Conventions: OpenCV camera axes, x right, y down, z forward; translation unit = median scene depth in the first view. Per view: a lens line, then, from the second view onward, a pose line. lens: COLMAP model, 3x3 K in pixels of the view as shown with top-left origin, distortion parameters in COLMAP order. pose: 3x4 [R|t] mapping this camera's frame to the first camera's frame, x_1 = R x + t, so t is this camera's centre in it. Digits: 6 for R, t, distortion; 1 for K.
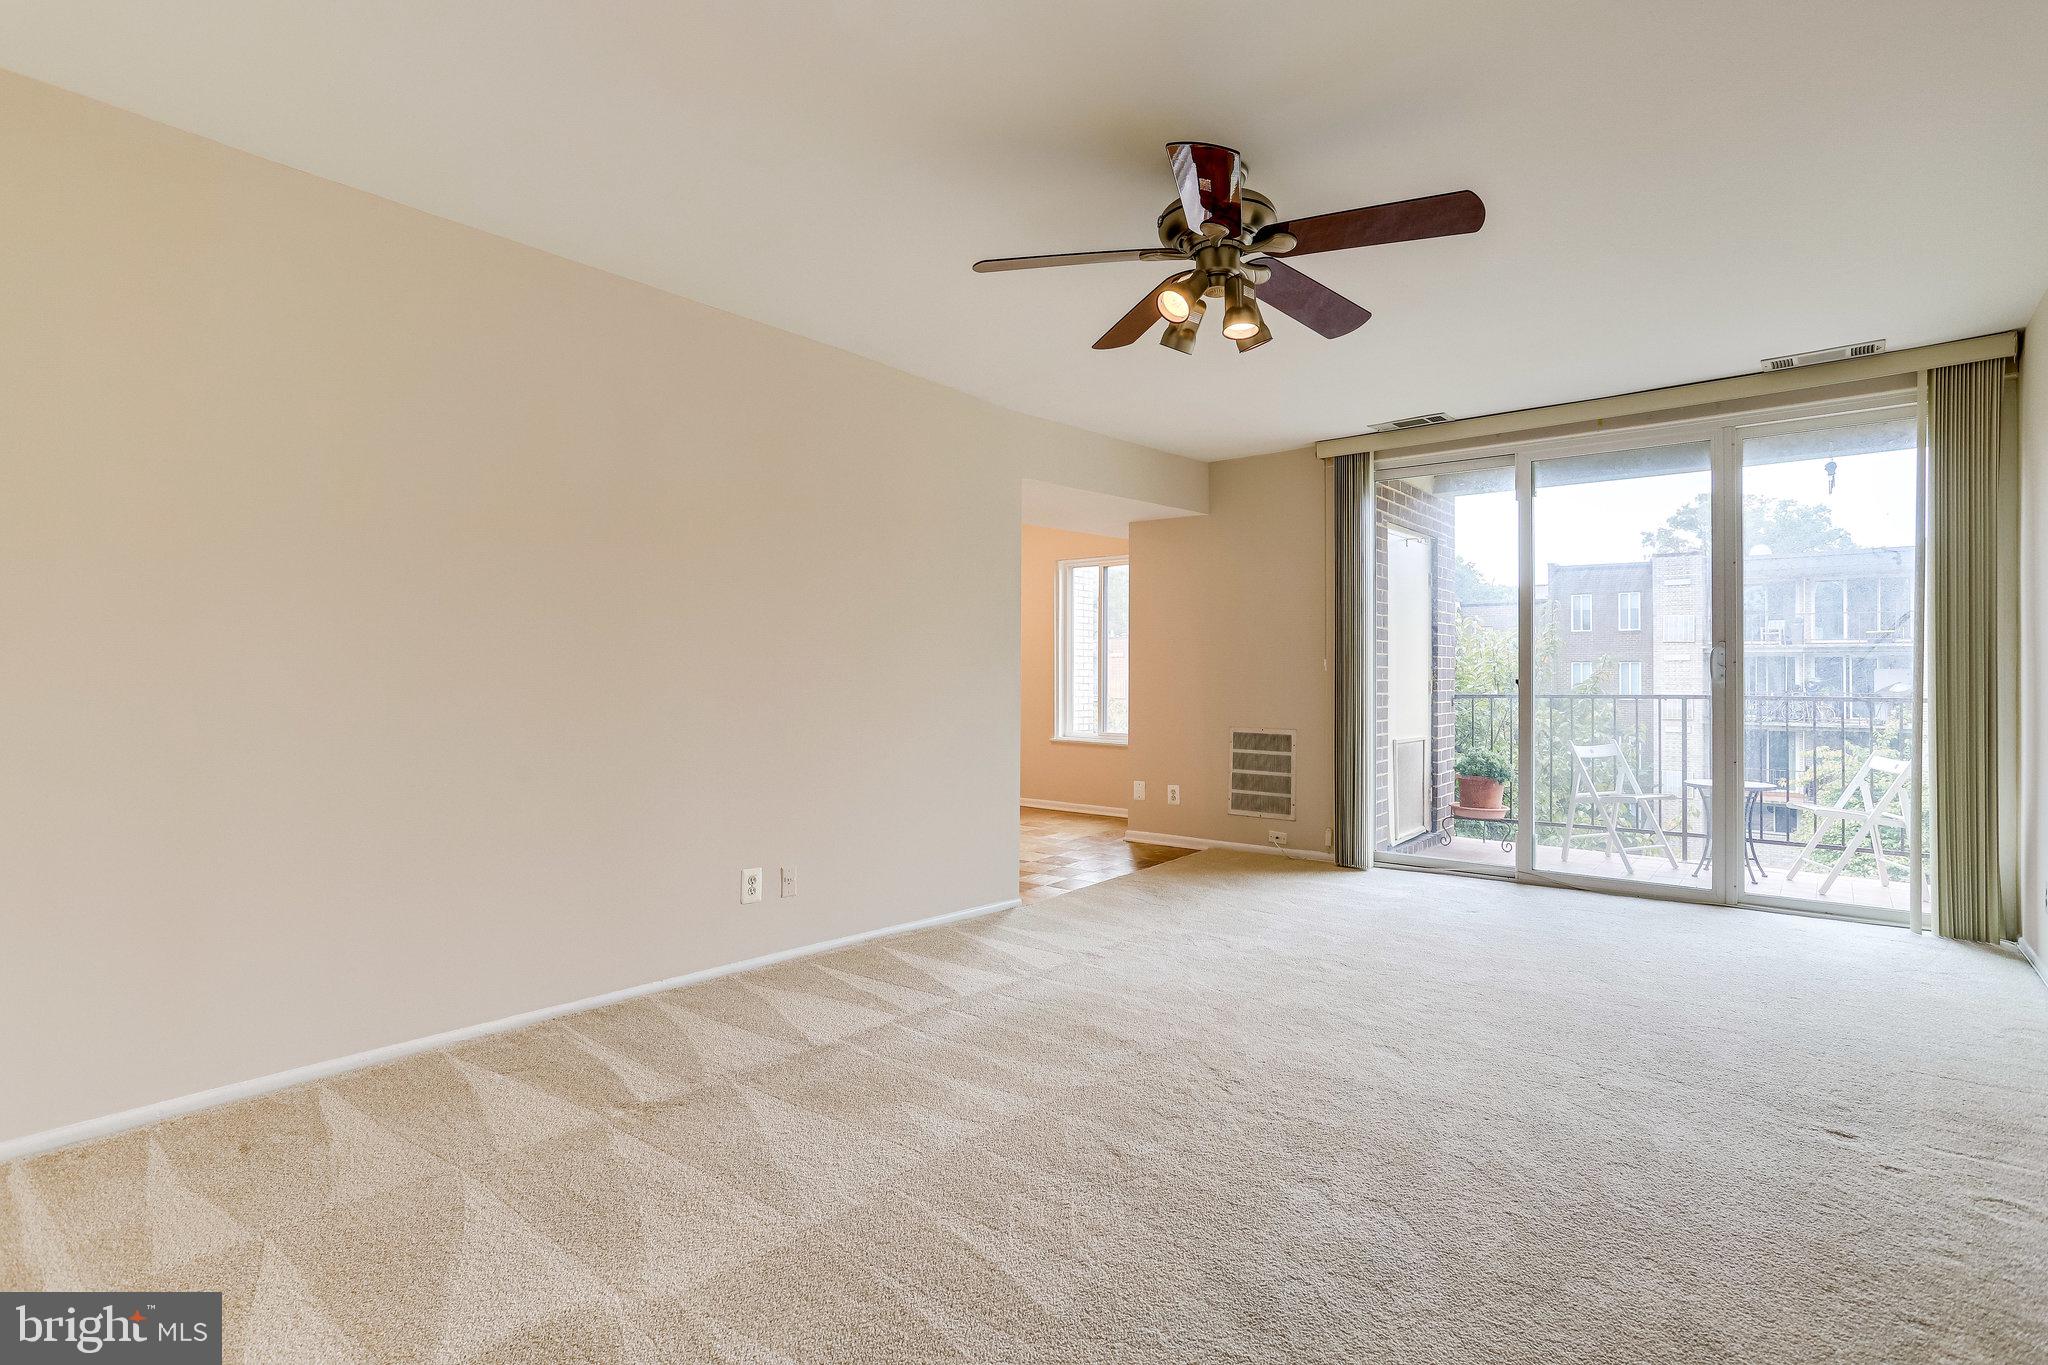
lens RADIAL K [[1007.8, 0, 1017.7], [0, 1007.8, 665.5], [0, 0, 1]] dist [-0.055222, 0.038967]
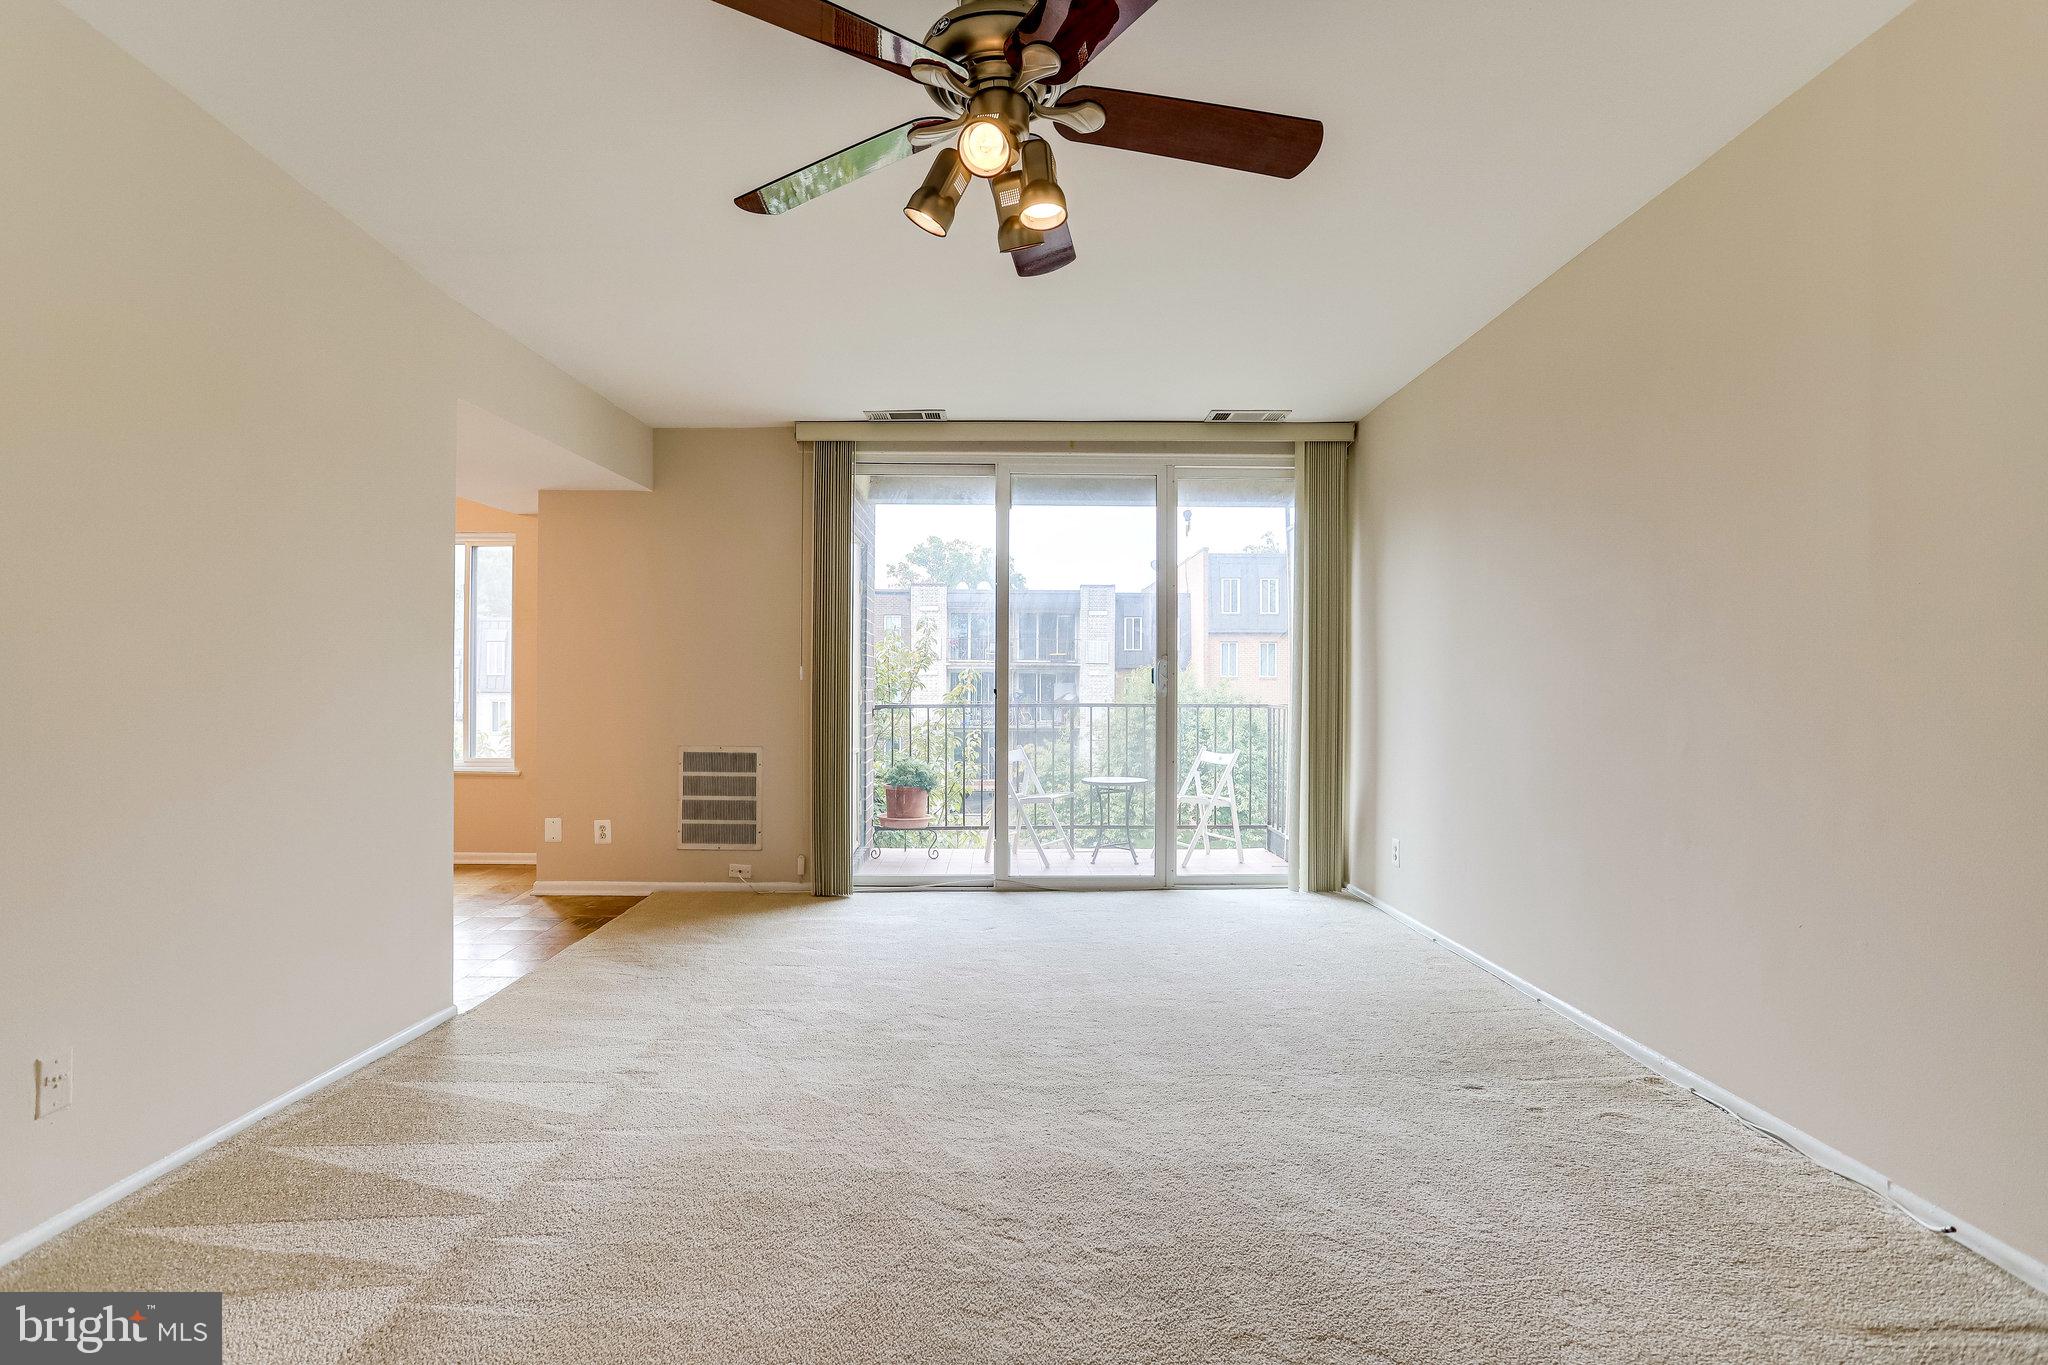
lens RADIAL K [[992.4, 0, 1022.8], [0, 992.4, 691.2], [0, 0, 1]] dist [-0.052324, 0.037290]
pose [[0.758793, -0.001425, 0.651330, -0.126530], [-0.007435, 0.999914, 0.010849, 0.004833], [-0.651289, -0.013075, 0.758717, 0.216188]]
